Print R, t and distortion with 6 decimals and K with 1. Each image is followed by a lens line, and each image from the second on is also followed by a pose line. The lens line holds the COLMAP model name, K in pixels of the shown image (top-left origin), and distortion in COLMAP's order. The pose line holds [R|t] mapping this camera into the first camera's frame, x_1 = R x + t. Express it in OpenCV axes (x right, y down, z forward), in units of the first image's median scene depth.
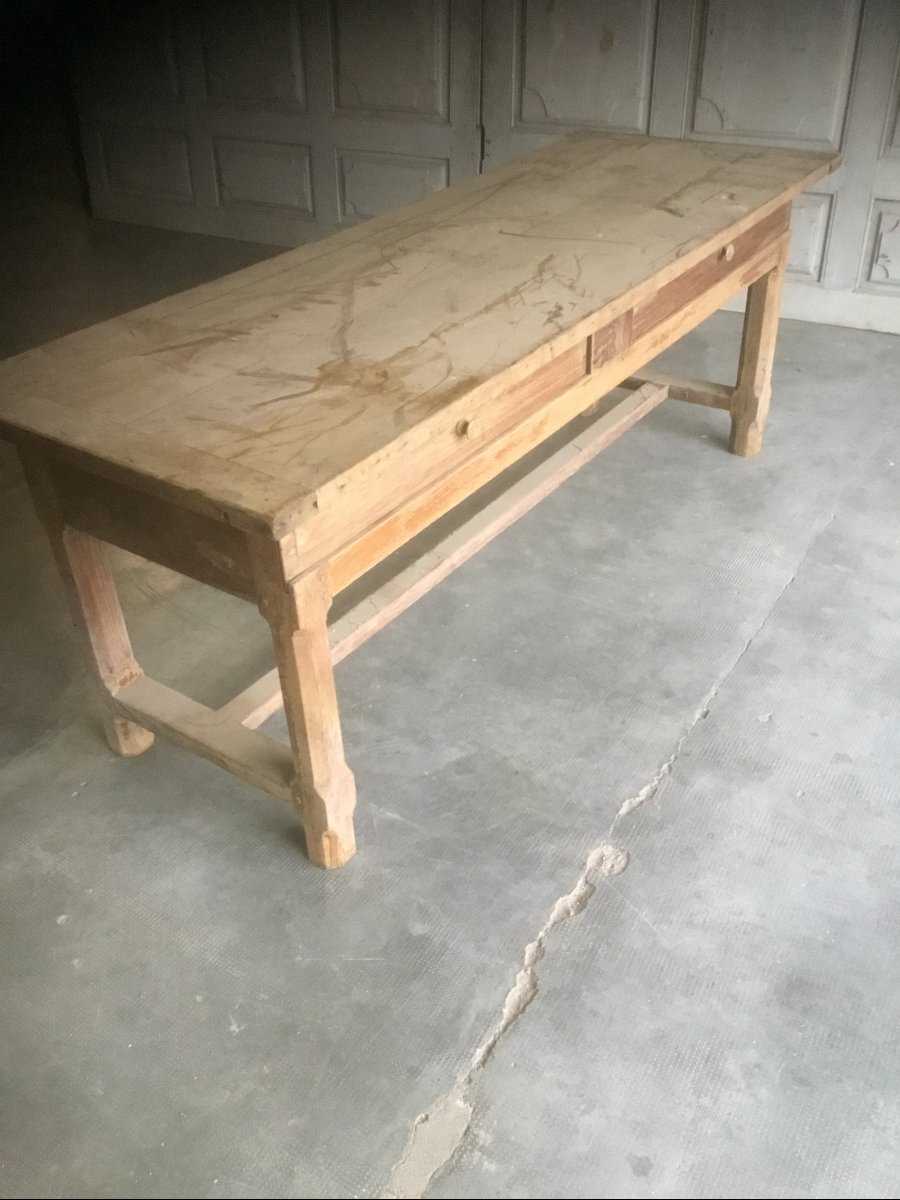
lens RADIAL K [[1070.6, 0, 440.5], [0, 1070.6, 614.4], [0, 0, 1]] dist [0.173053, -0.332816]
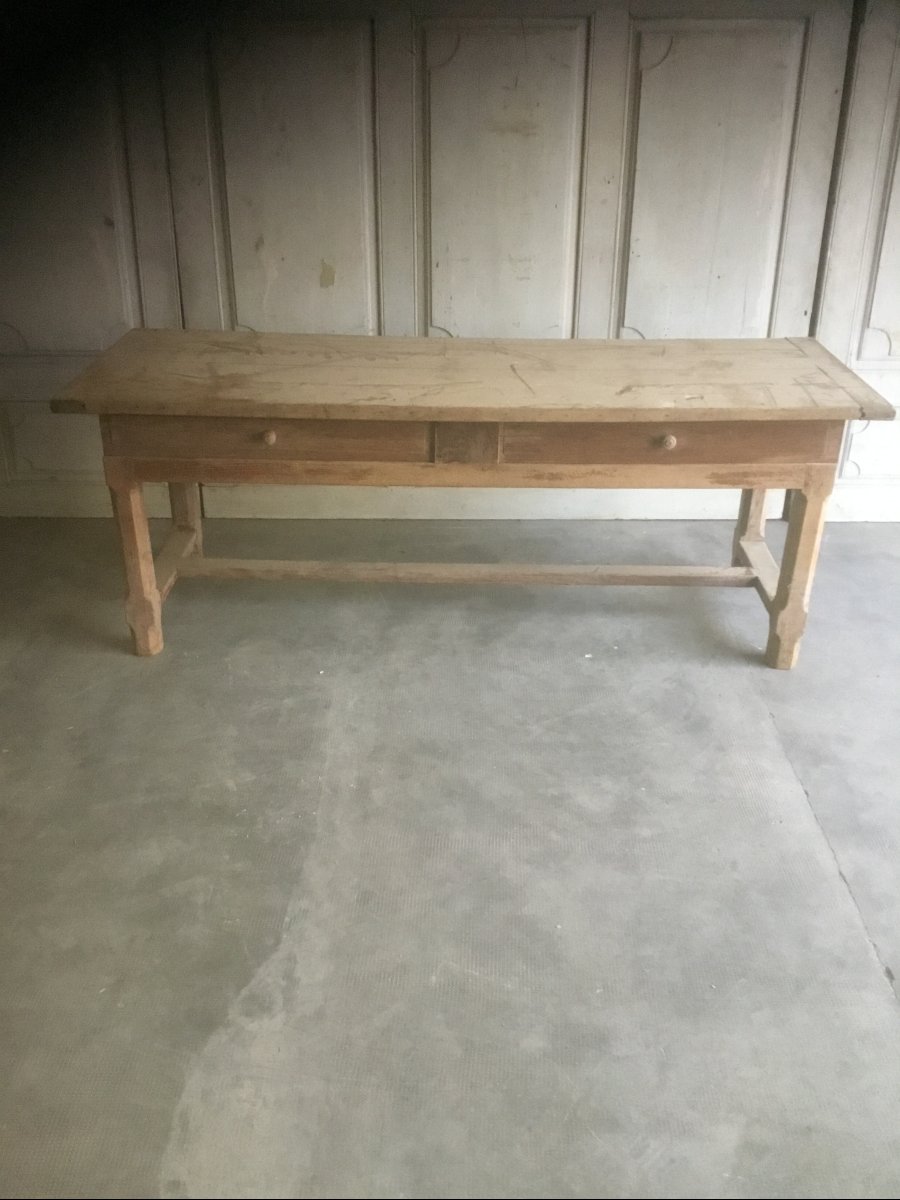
lens RADIAL K [[1070.6, 0, 440.5], [0, 1070.6, 614.4], [0, 0, 1]] dist [0.173053, -0.332816]
pose [[0.554896, 0.426151, -0.714483, 1.303461], [-0.499426, 0.857498, 0.123577, -0.253156], [0.665330, 0.288259, 0.688653, 0.149497]]
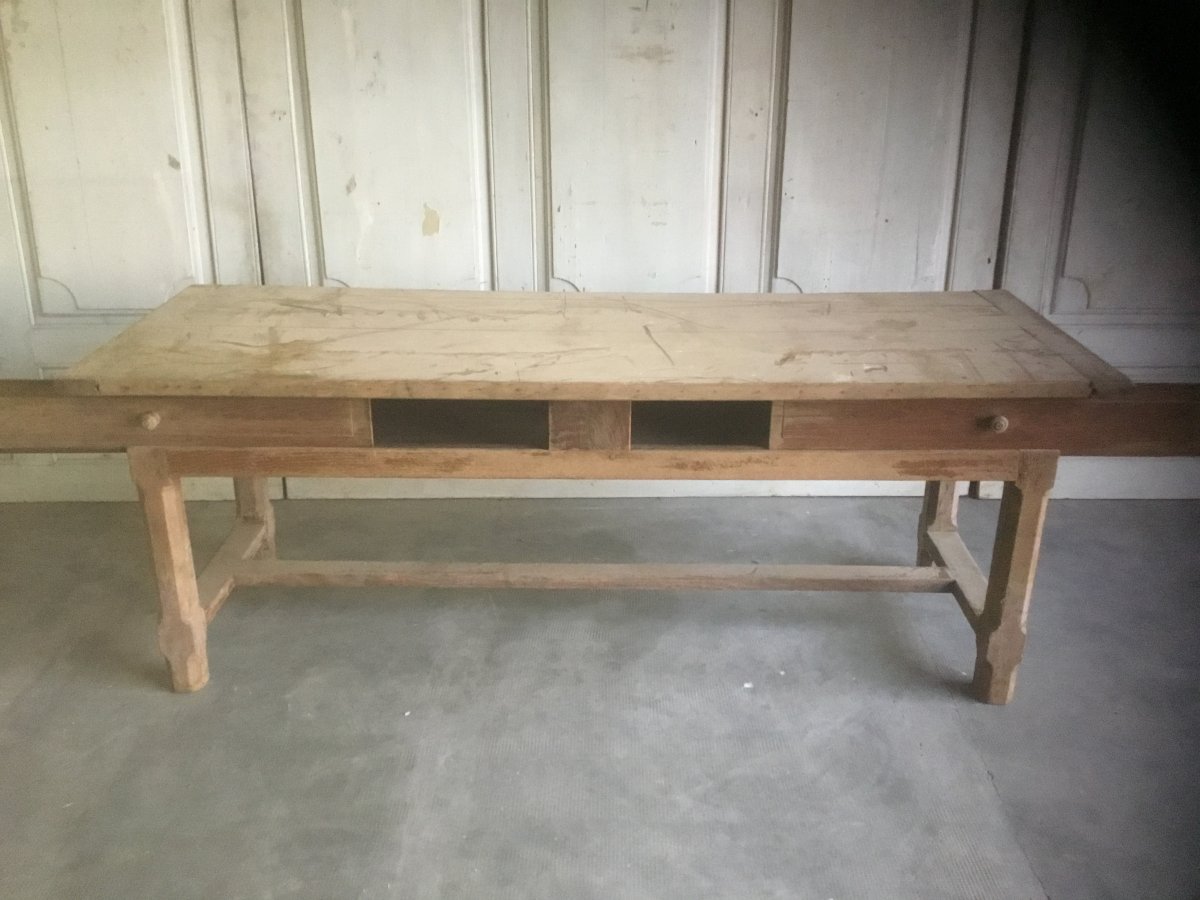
lens RADIAL K [[1070.6, 0, 586.2], [0, 1070.6, 445.0], [0, 0, 1]] dist [0.173053, -0.332816]
pose [[0.558583, 0.351050, -0.751498, 1.051707], [-0.493360, 0.868941, 0.039201, -0.315255], [0.666769, 0.348862, 0.658570, 0.358725]]
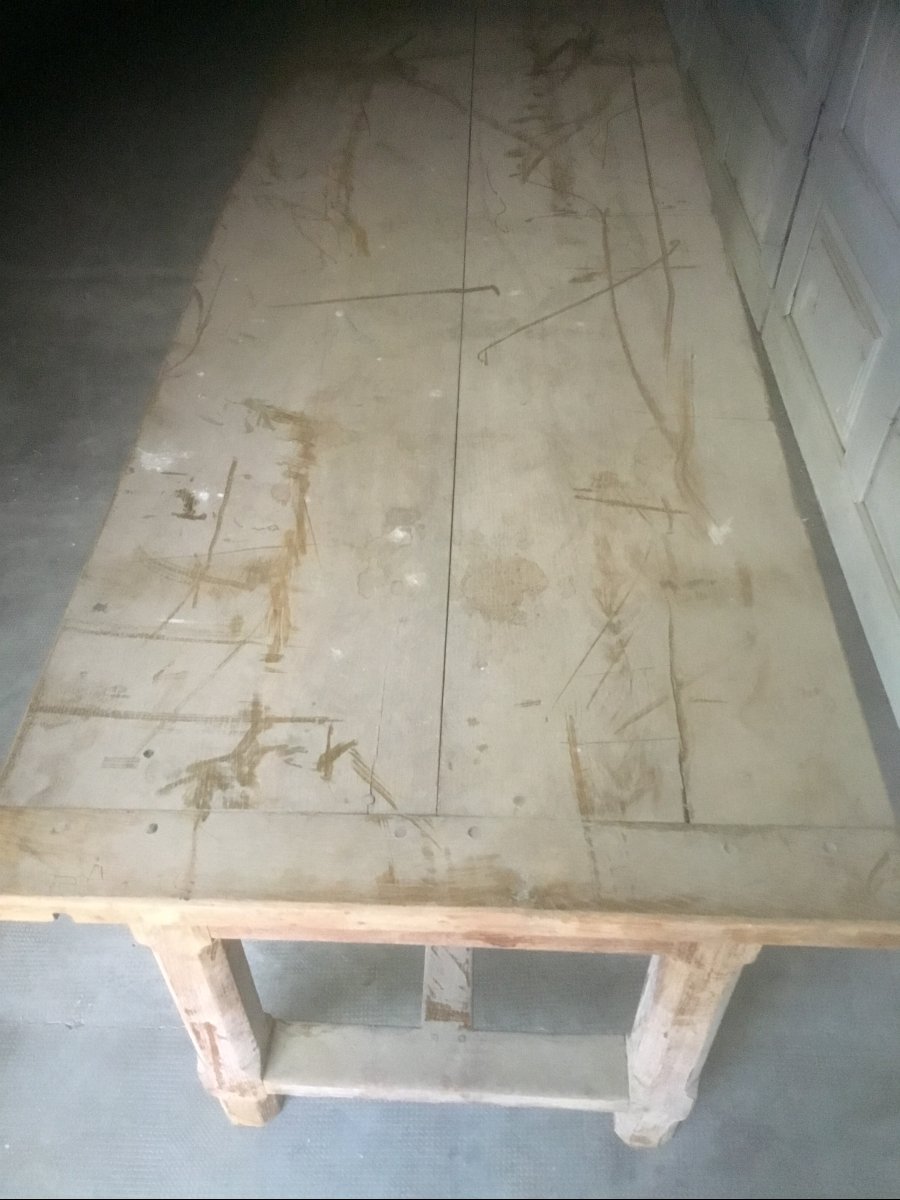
lens RADIAL K [[1070.6, 0, 440.5], [0, 1070.6, 614.4], [0, 0, 1]] dist [0.173053, -0.332816]
pose [[-0.834846, 0.438429, -0.332885, 0.451966], [-0.263366, 0.212906, 0.940909, -1.081843], [0.483395, 0.873184, -0.062277, 1.439586]]
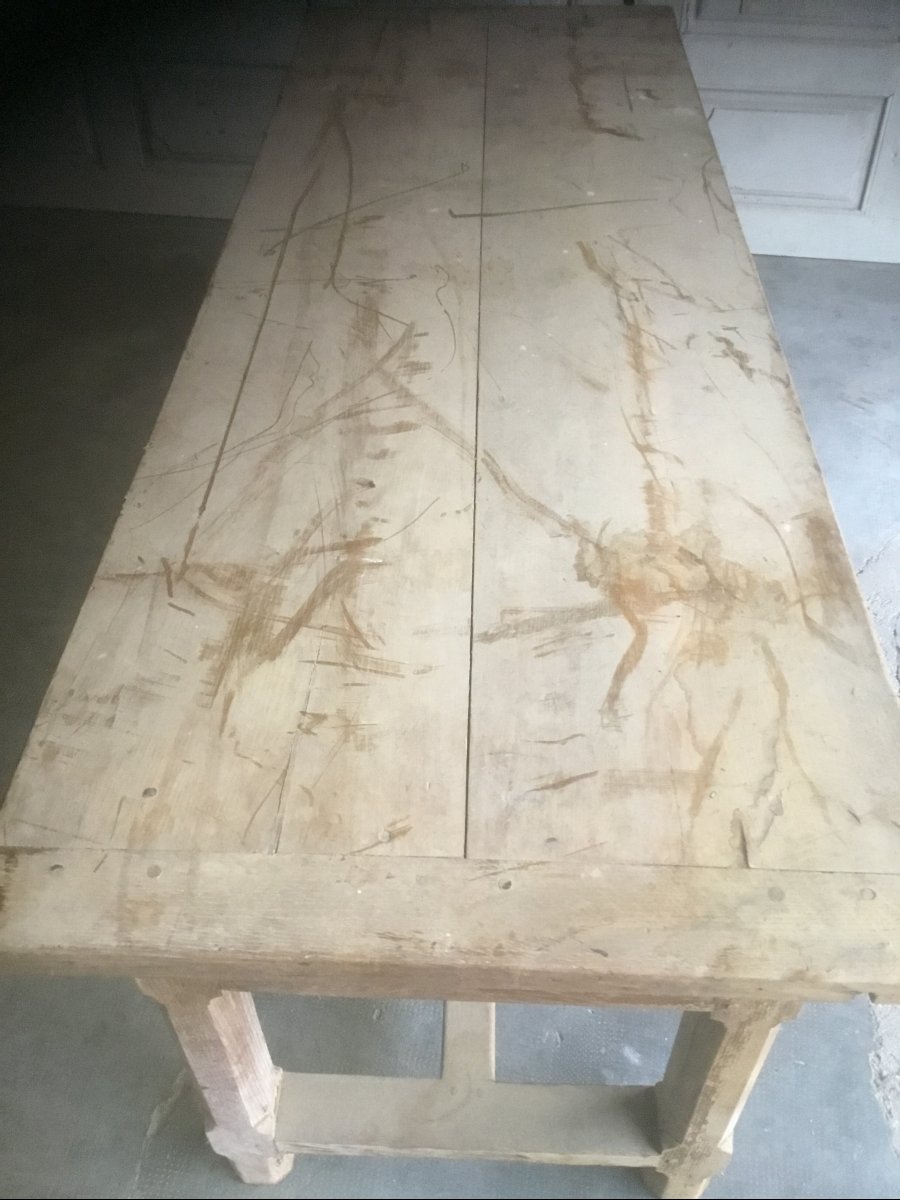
lens RADIAL K [[1070.6, 0, 440.5], [0, 1070.6, 614.4], [0, 0, 1]] dist [0.173053, -0.332816]
pose [[0.836546, -0.368053, 0.405865, -0.388737], [0.297395, 0.927175, 0.227822, -0.335213], [-0.460159, -0.069882, 0.885082, 0.460930]]
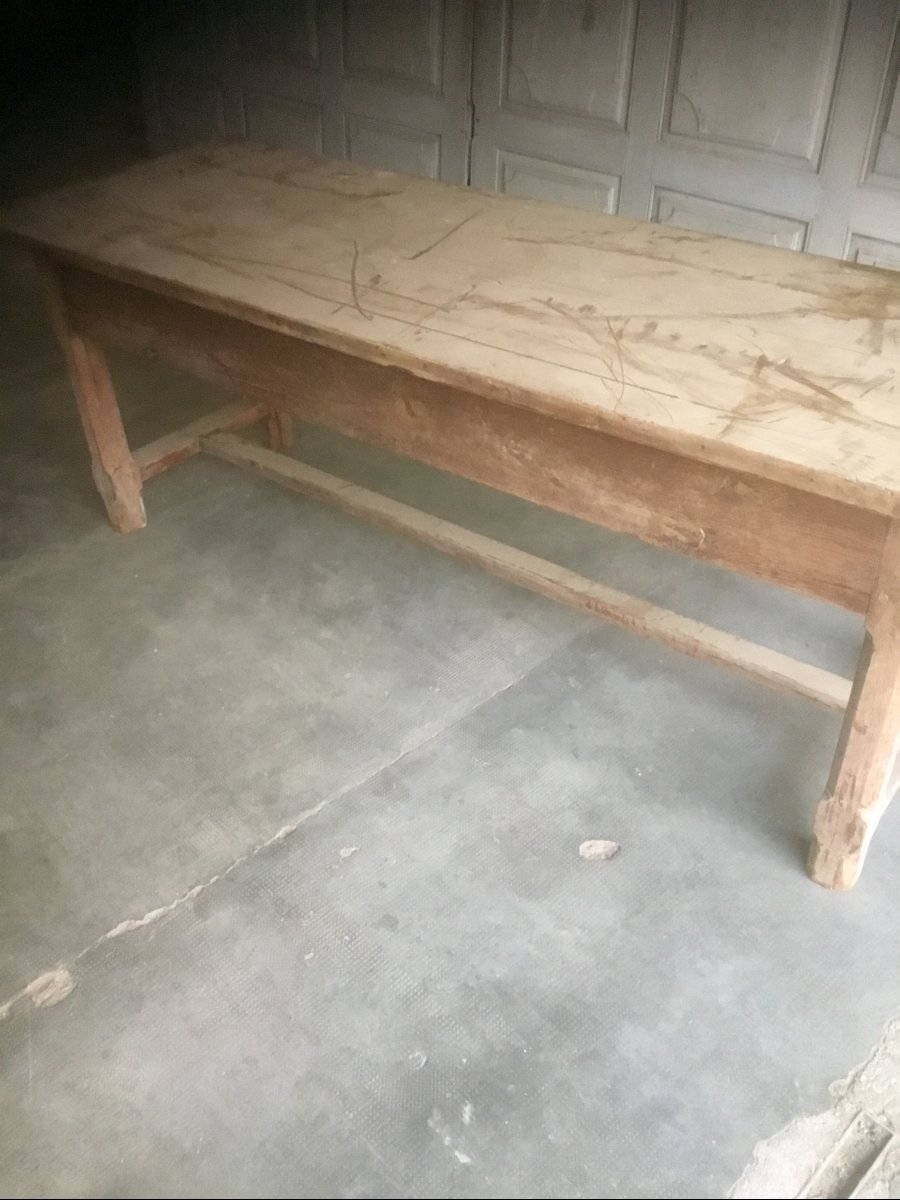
lens RADIAL K [[1070.6, 0, 440.5], [0, 1070.6, 614.4], [0, 0, 1]] dist [0.173053, -0.332816]
pose [[0.040765, -0.573084, 0.818482, -0.990654], [0.596031, 0.671402, 0.440416, -0.639850], [-0.801926, 0.469887, 0.368946, 0.960467]]
